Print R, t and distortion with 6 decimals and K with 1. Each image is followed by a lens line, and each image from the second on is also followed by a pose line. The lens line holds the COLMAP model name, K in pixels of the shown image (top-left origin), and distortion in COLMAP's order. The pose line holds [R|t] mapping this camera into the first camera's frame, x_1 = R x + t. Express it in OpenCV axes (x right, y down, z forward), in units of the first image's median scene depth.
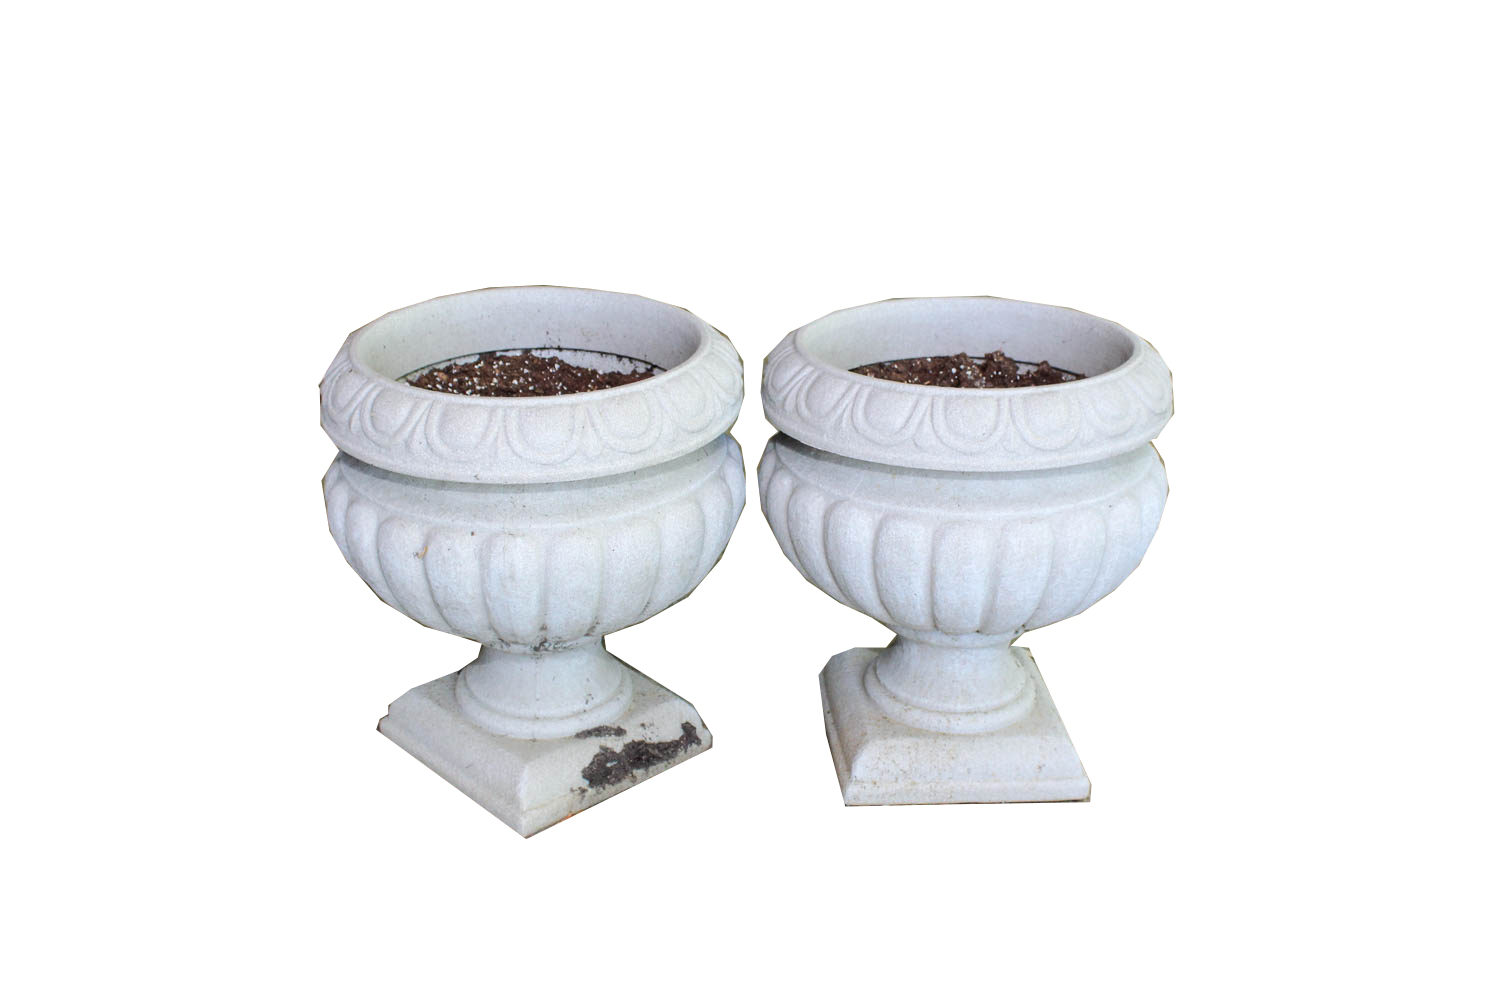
lens RADIAL K [[1682.9, 0, 747.8], [0, 1682.9, 500.8], [0, 0, 1]] dist [-0.065878, 0.000000]
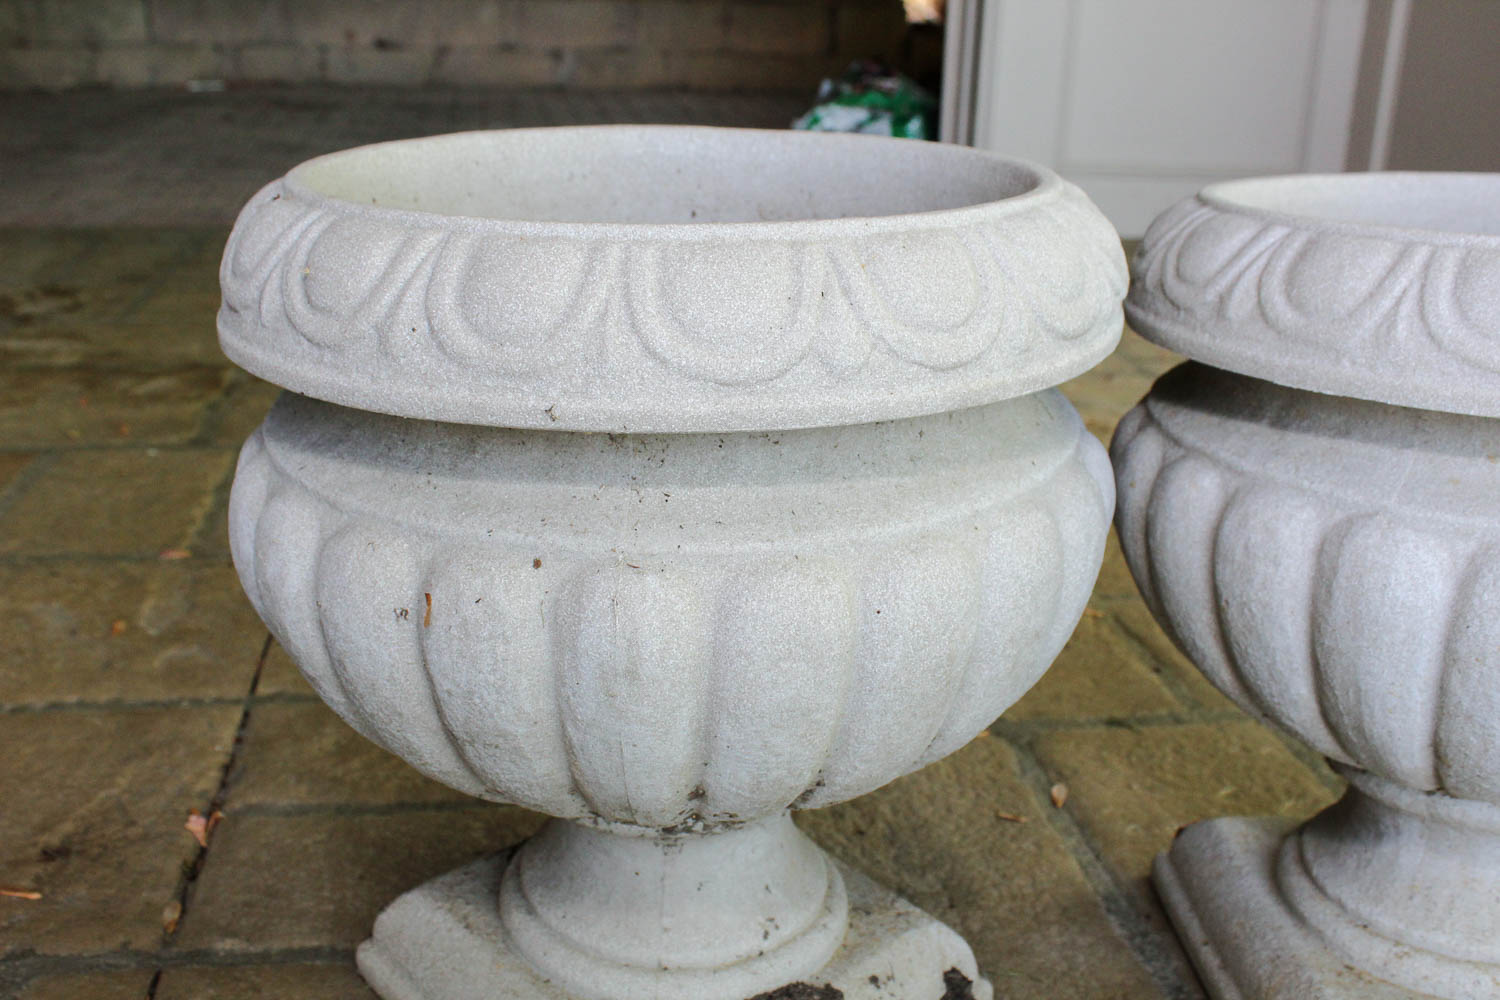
lens RADIAL K [[1586.7, 0, 753.4], [0, 1586.7, 501.4], [0, 0, 1]] dist [-0.091948, 0.000000]
pose [[0.999175, 0.015929, -0.037349, -0.095868], [-0.018543, 0.997324, -0.070715, 0.030270], [0.036122, 0.071349, 0.996797, 0.608135]]
